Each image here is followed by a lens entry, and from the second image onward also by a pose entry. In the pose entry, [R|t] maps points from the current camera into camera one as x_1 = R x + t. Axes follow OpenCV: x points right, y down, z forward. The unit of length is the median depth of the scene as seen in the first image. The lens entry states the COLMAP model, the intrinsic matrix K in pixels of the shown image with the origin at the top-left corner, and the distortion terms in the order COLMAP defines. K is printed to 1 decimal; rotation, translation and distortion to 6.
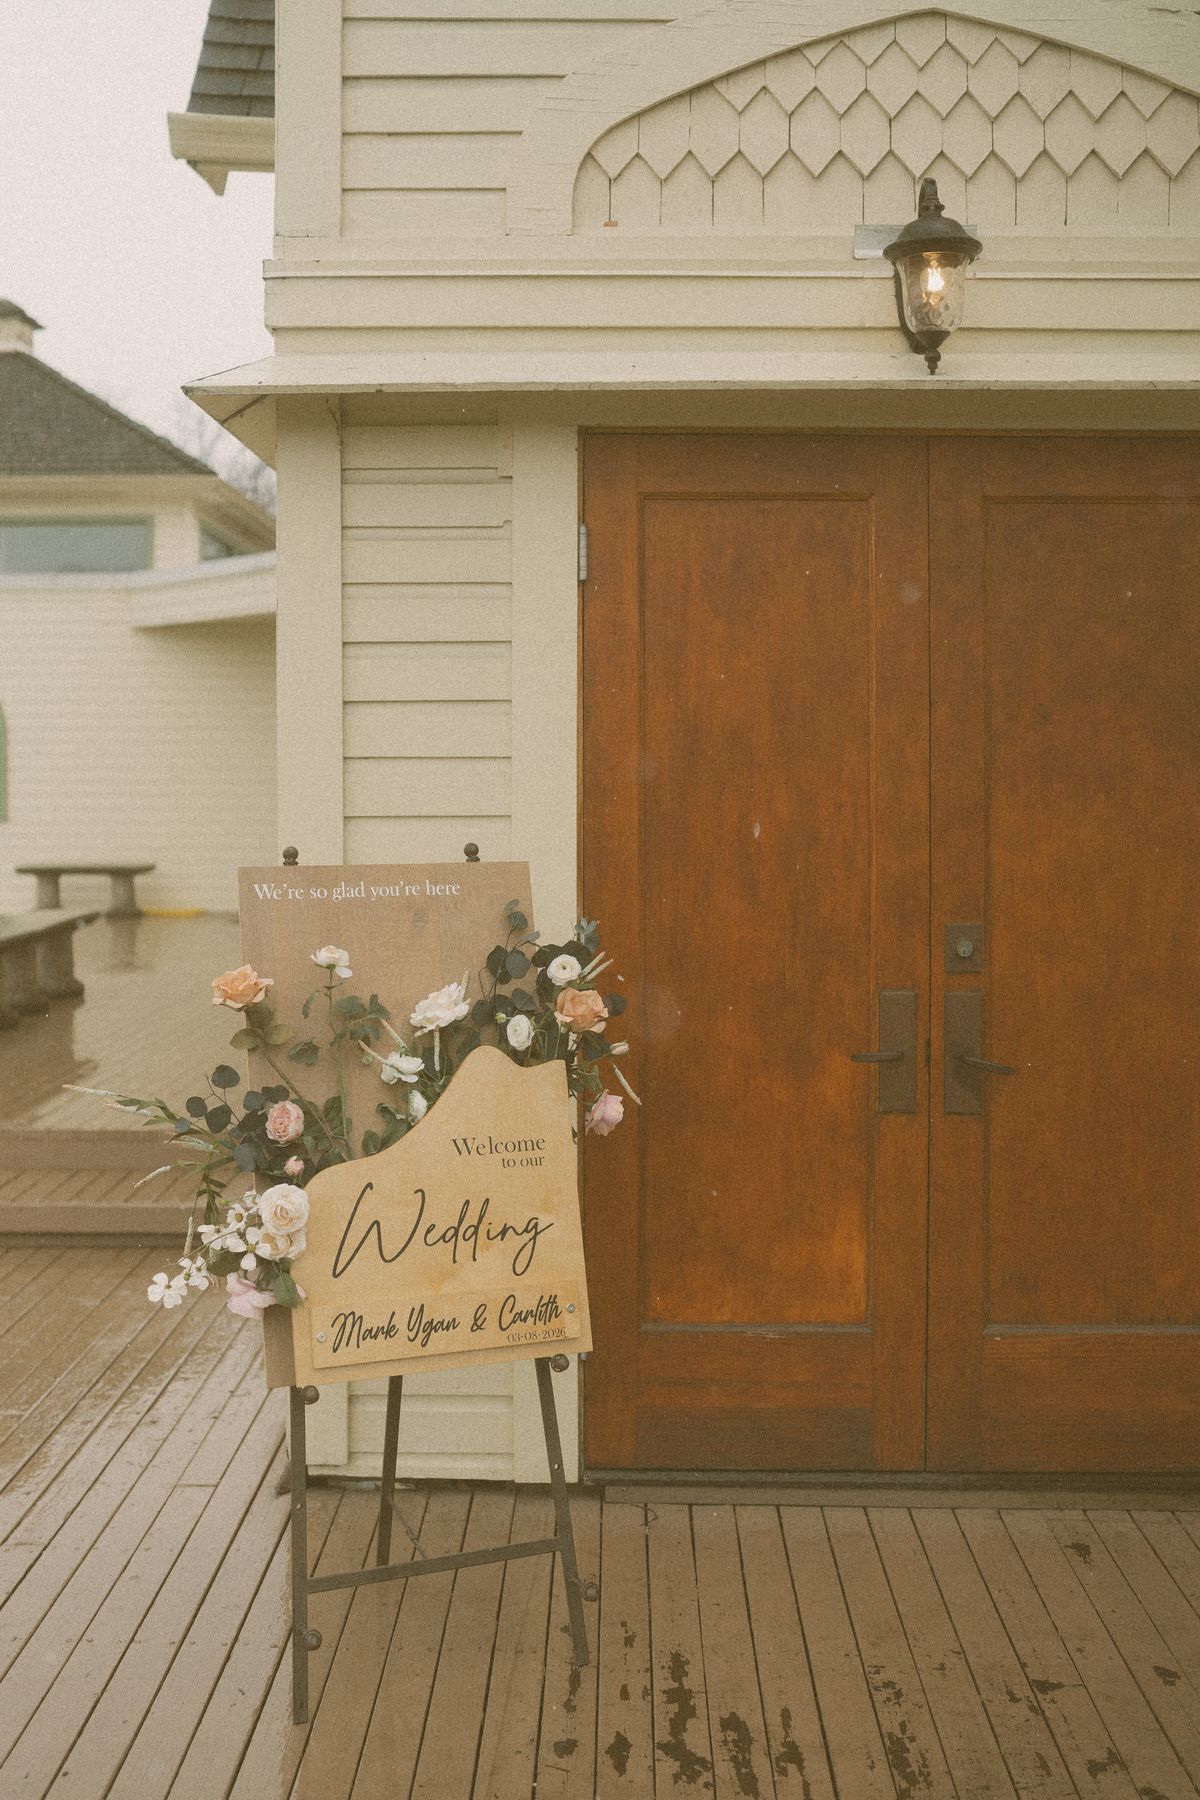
lens RADIAL K [[2314.3, 0, 594.9], [0, 2314.3, 963.8], [0, 0, 1]] dist [-0.256680, 0.884197]
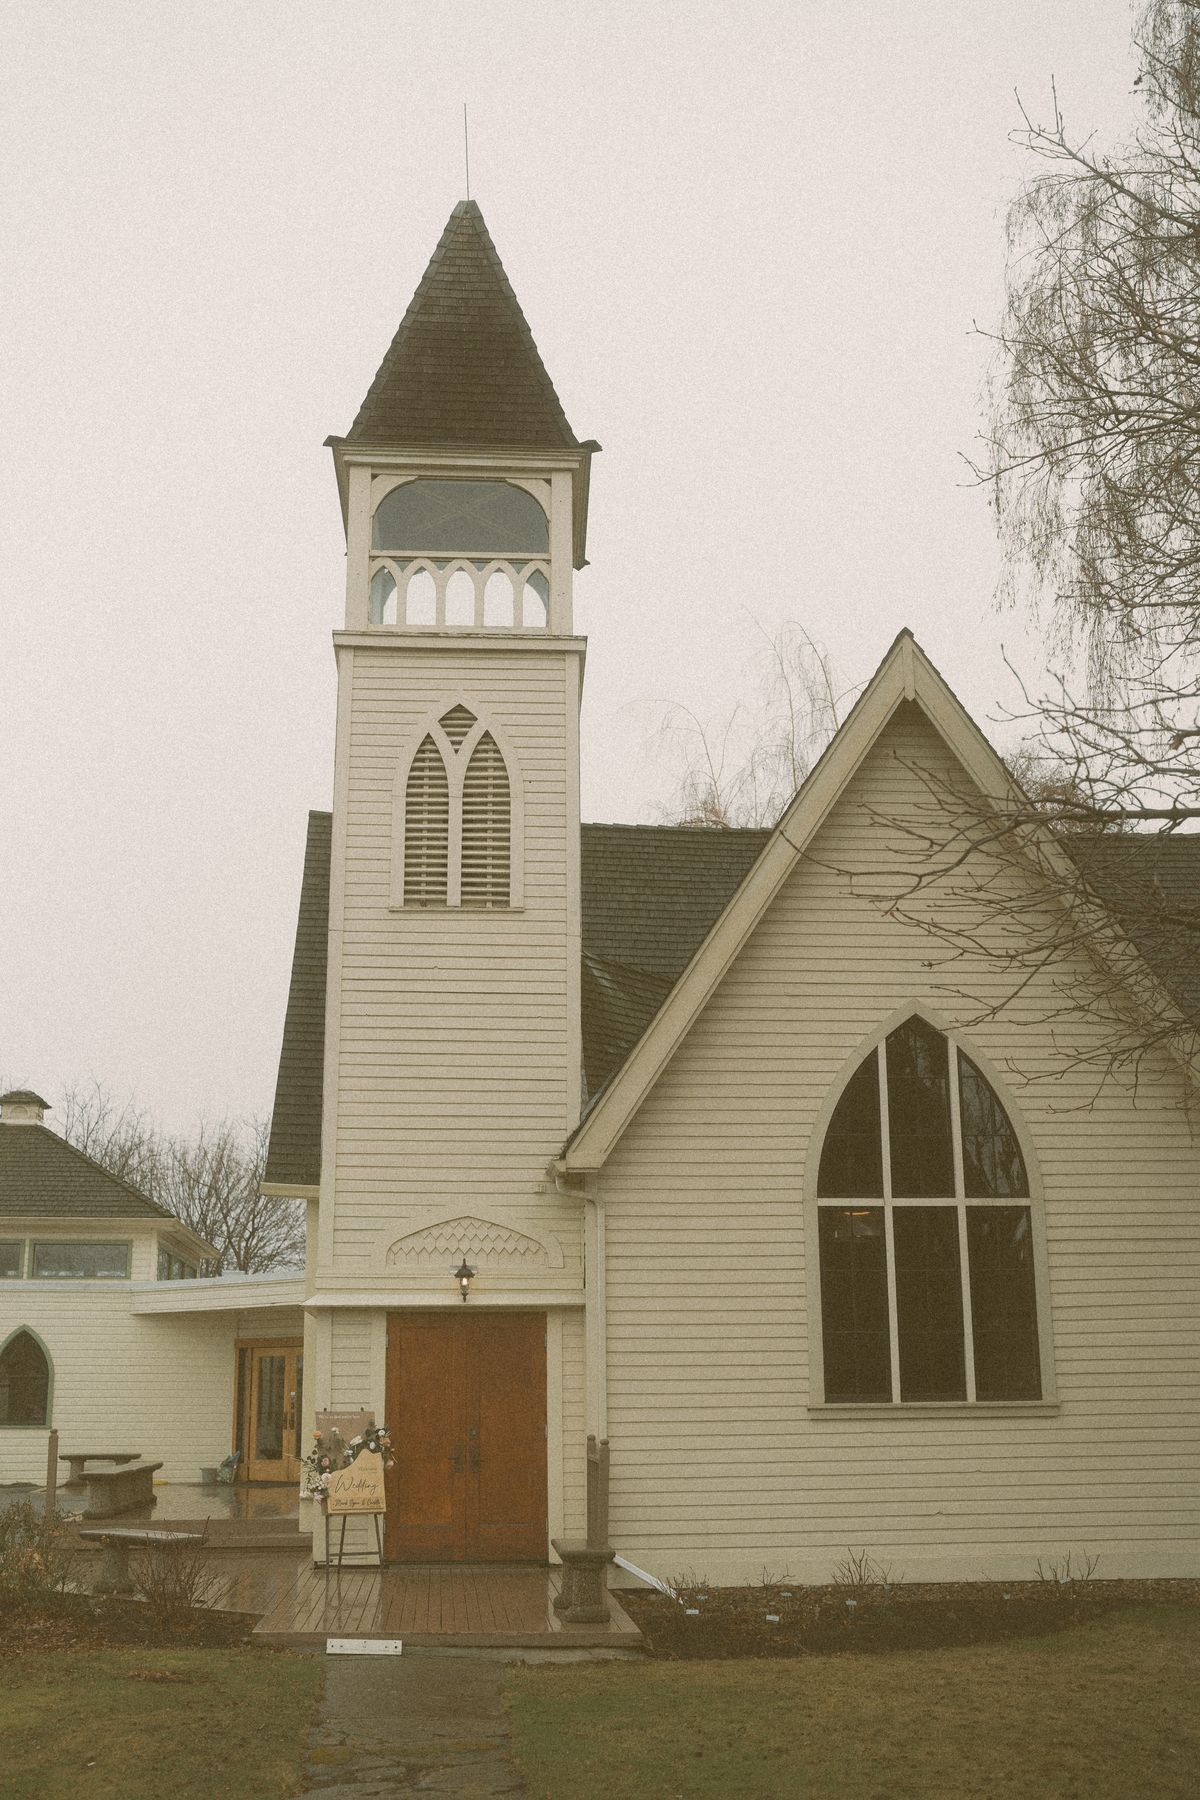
lens RADIAL K [[1922.9, 0, 605.8], [0, 1922.9, 843.6], [0, 0, 1]] dist [-0.123117, 0.178841]
pose [[0.994910, 0.018011, 0.099142, 0.031907], [0.019112, 0.932307, -0.361163, 0.257163], [-0.098935, 0.361220, 0.927217, -2.751147]]
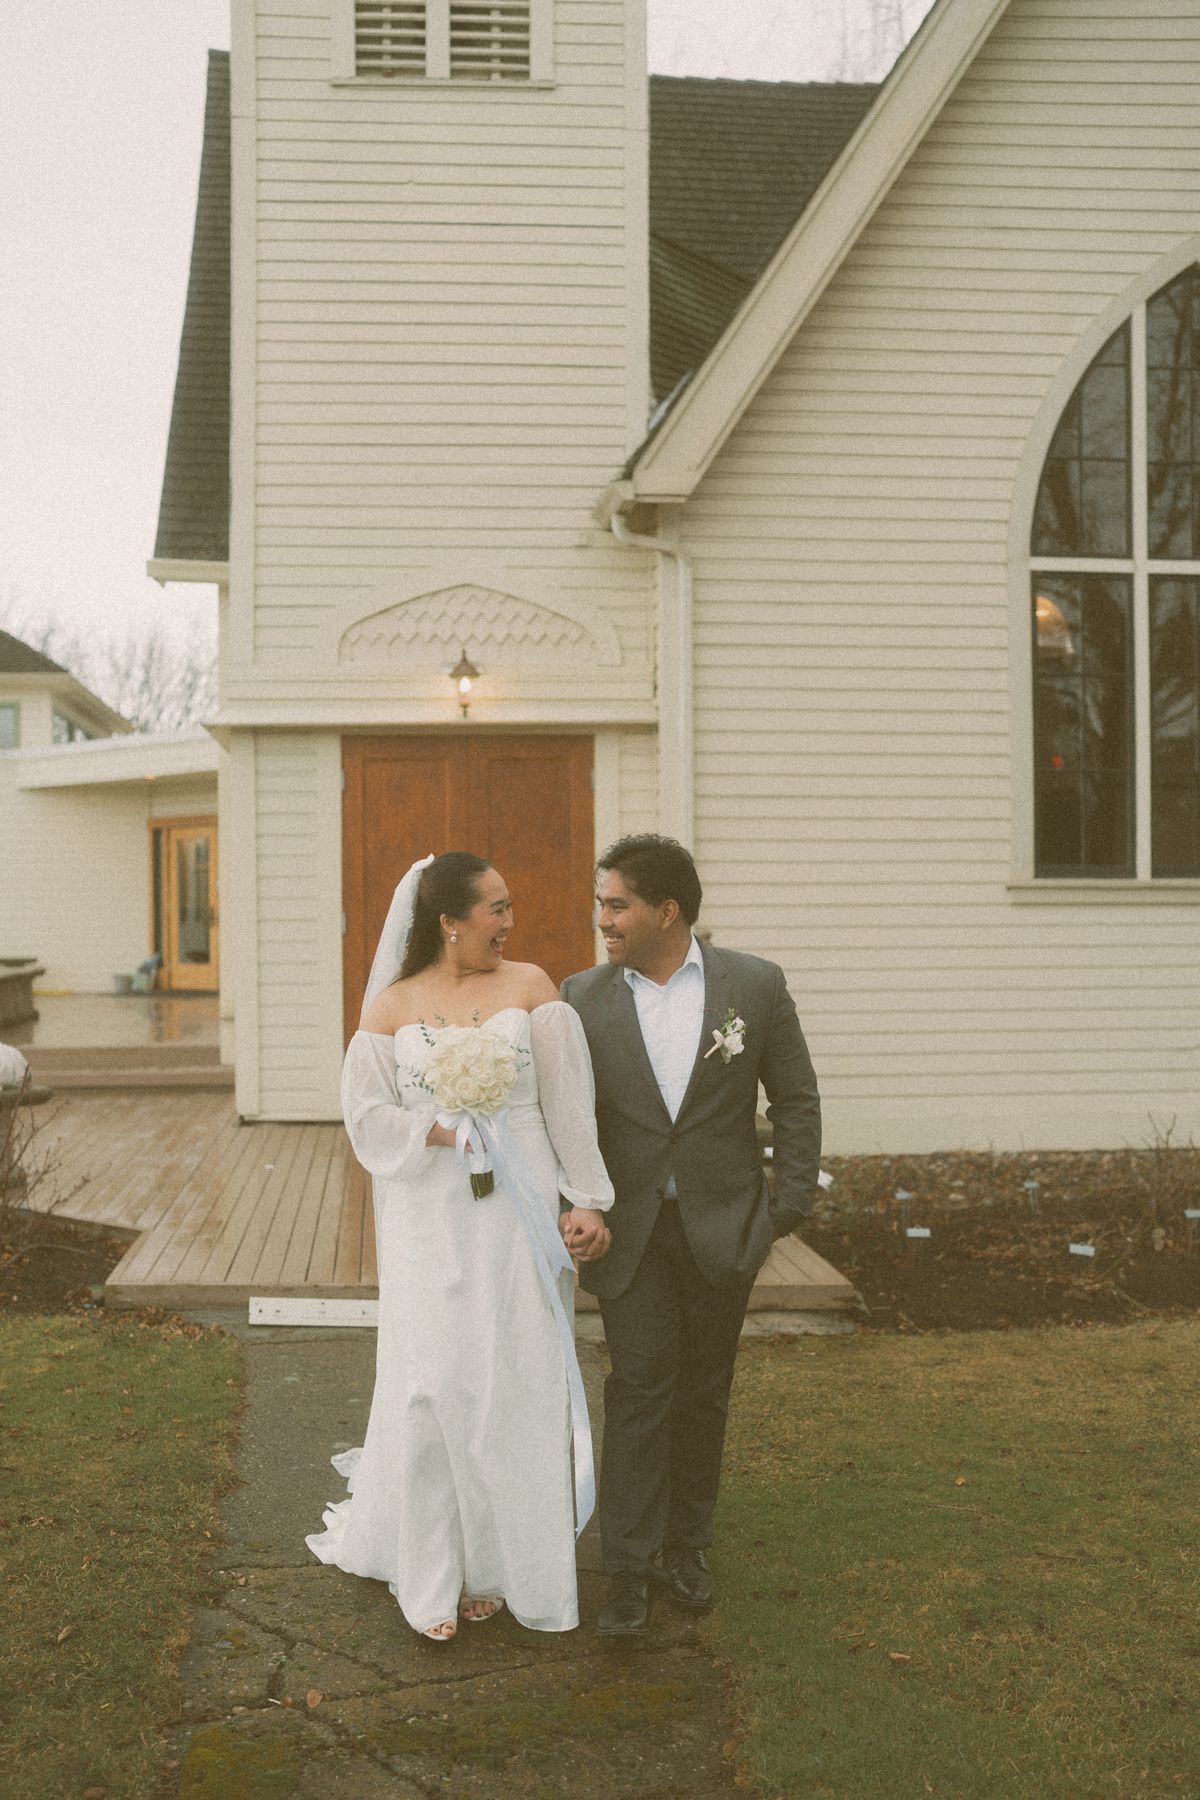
lens RADIAL K [[2146.0, 0, 506.9], [0, 2146.0, 903.8], [0, 0, 1]] dist [-0.109962, 0.009244]
pose [[0.997457, -0.007107, 0.070917, 0.007731], [0.013131, 0.996307, -0.084850, 0.189917], [-0.070052, 0.085566, 0.993867, -1.556308]]
